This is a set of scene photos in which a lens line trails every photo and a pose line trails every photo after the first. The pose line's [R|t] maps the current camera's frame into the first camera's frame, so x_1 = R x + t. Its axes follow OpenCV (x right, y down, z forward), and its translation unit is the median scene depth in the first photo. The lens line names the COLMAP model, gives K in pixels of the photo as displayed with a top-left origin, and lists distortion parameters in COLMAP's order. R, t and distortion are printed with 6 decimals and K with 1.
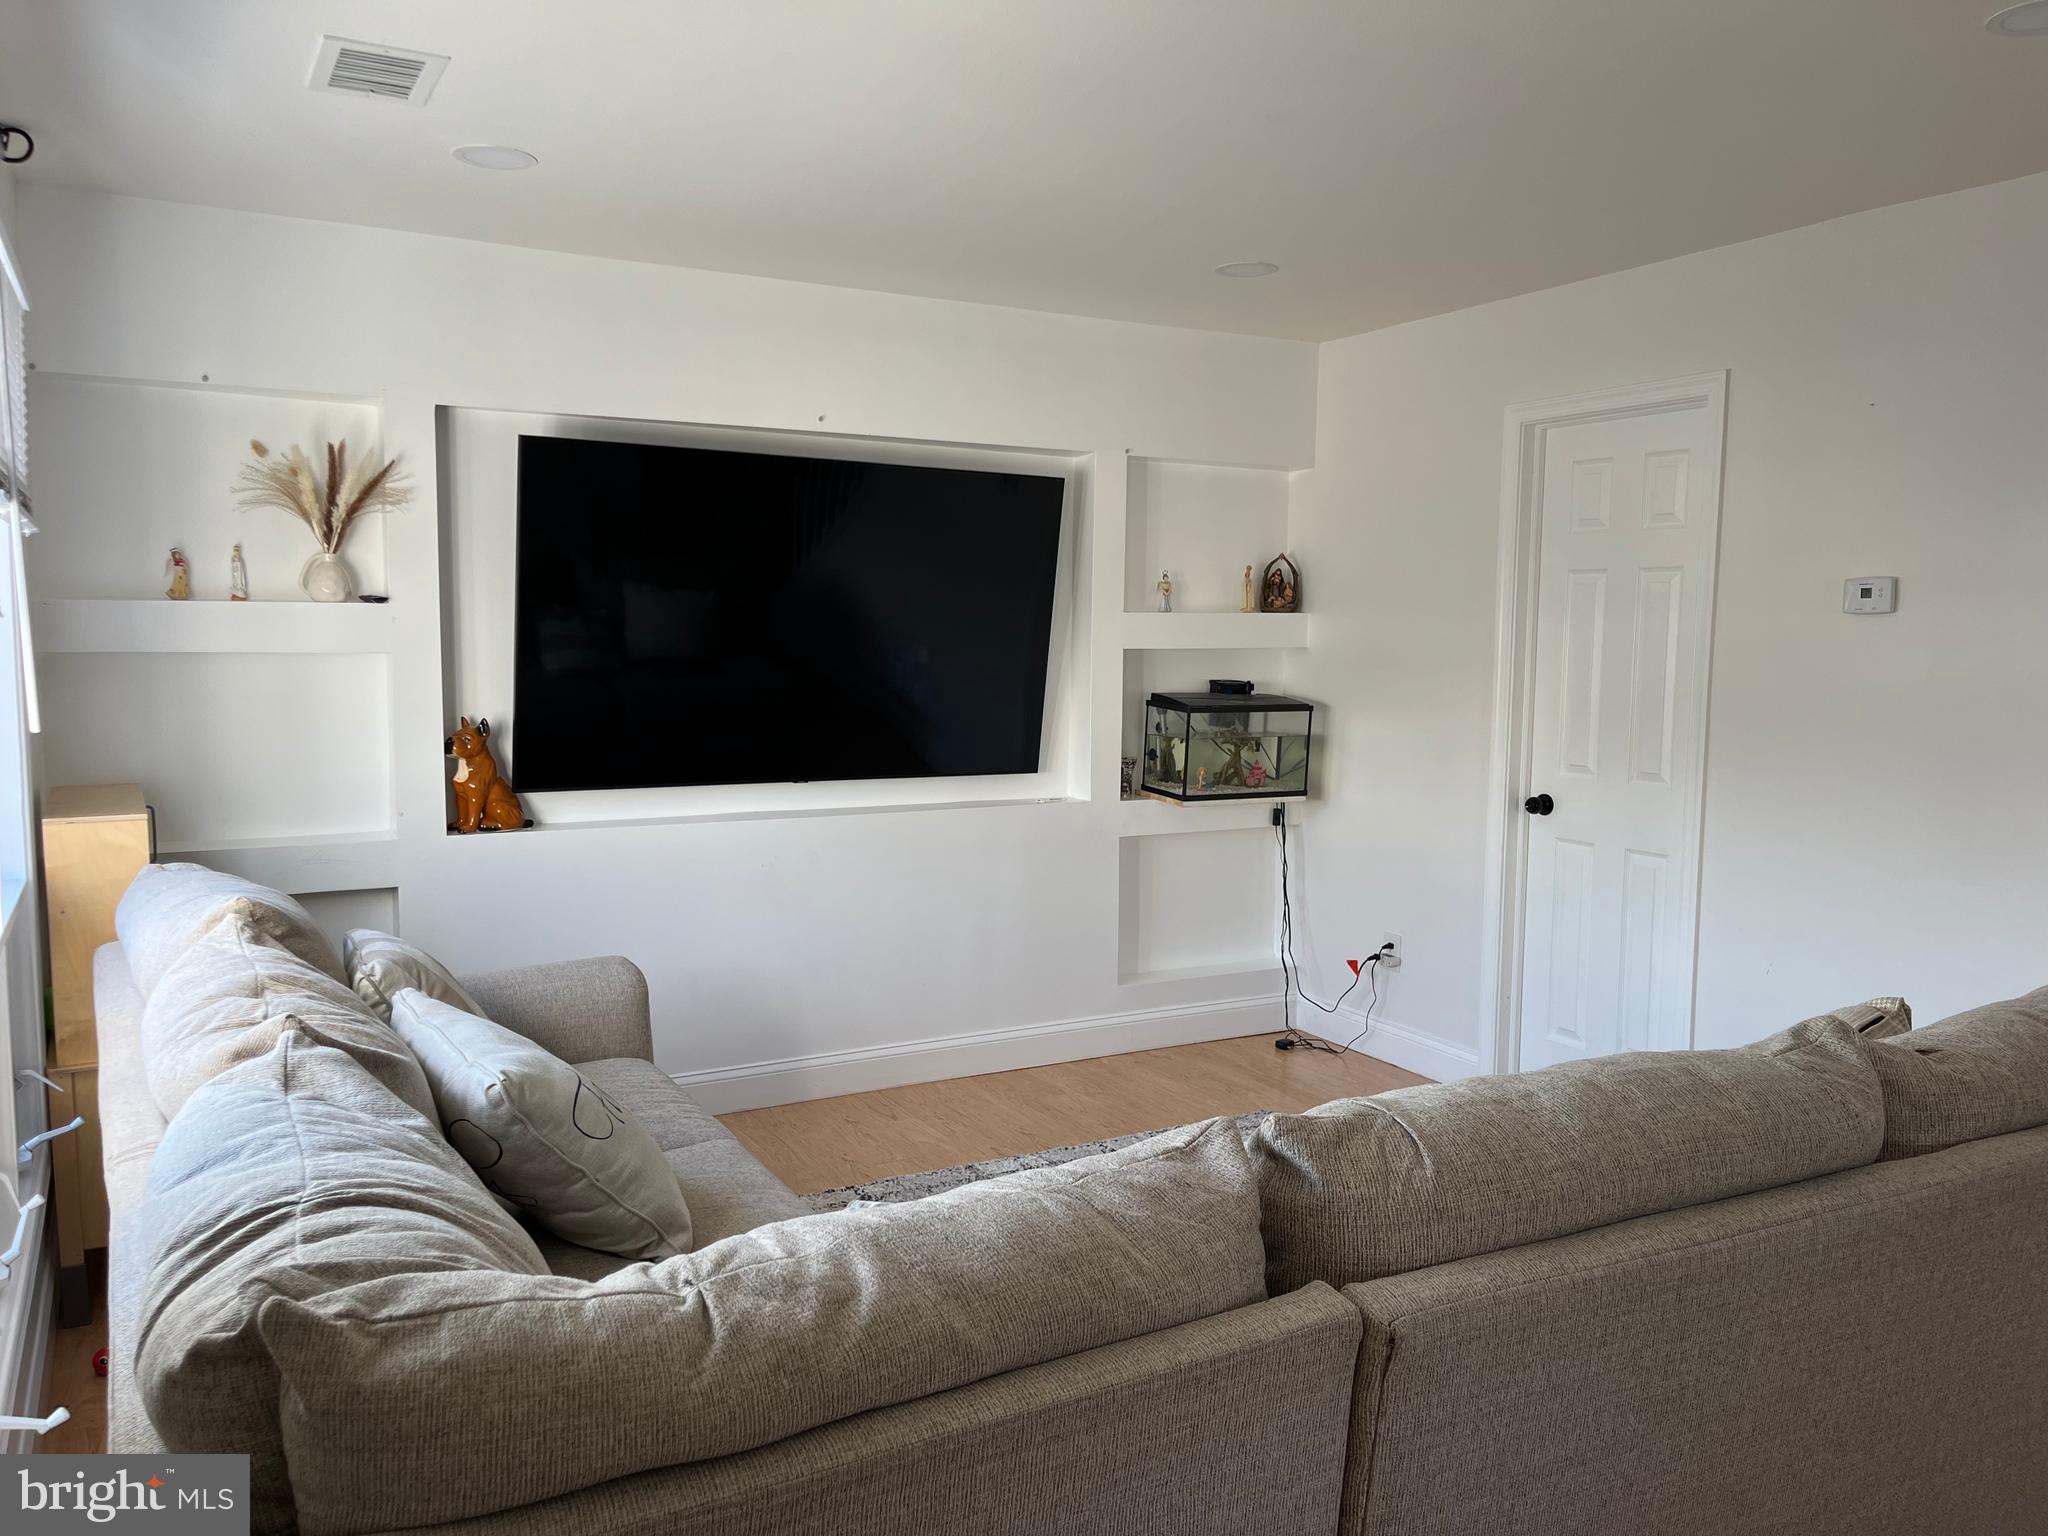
lens RADIAL K [[1543.8, 0, 1031.3], [0, 1543.8, 774.4], [0, 0, 1]] dist [0.064741, -0.093901]
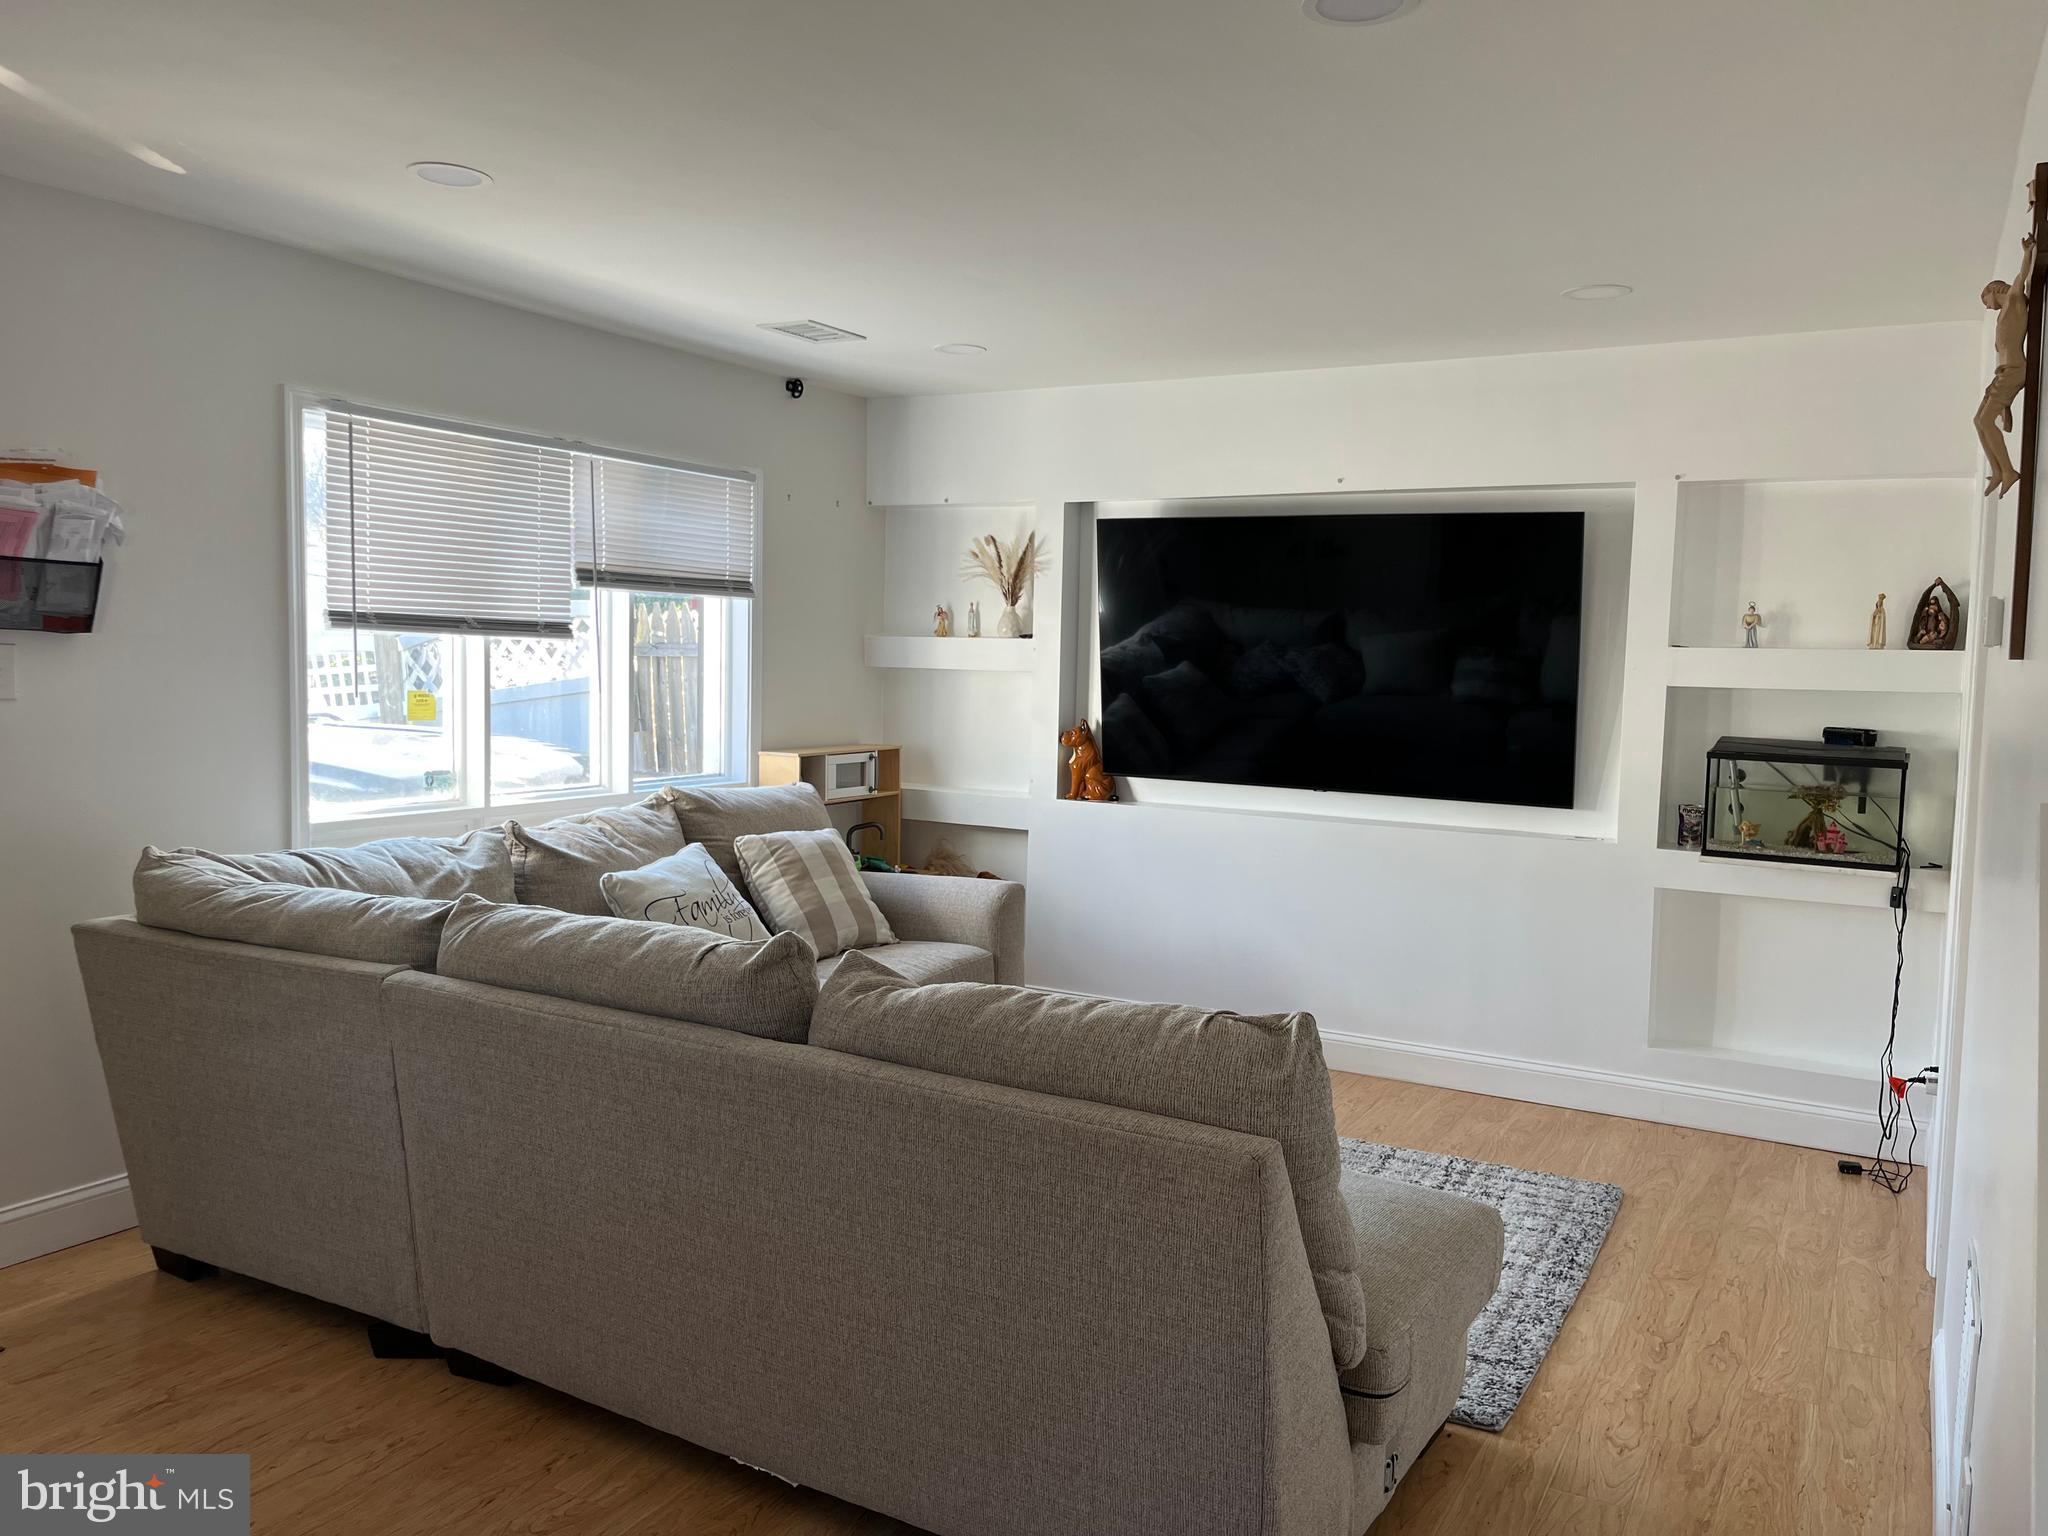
lens RADIAL K [[1543.8, 0, 1020.3], [0, 1543.8, 759.9], [0, 0, 1]] dist [0.064741, -0.093901]
pose [[0.518187, 0.062050, -0.853013, 0.623282], [-0.101855, 0.994744, 0.010485, -0.006338], [0.849181, 0.081450, 0.521784, 0.167761]]
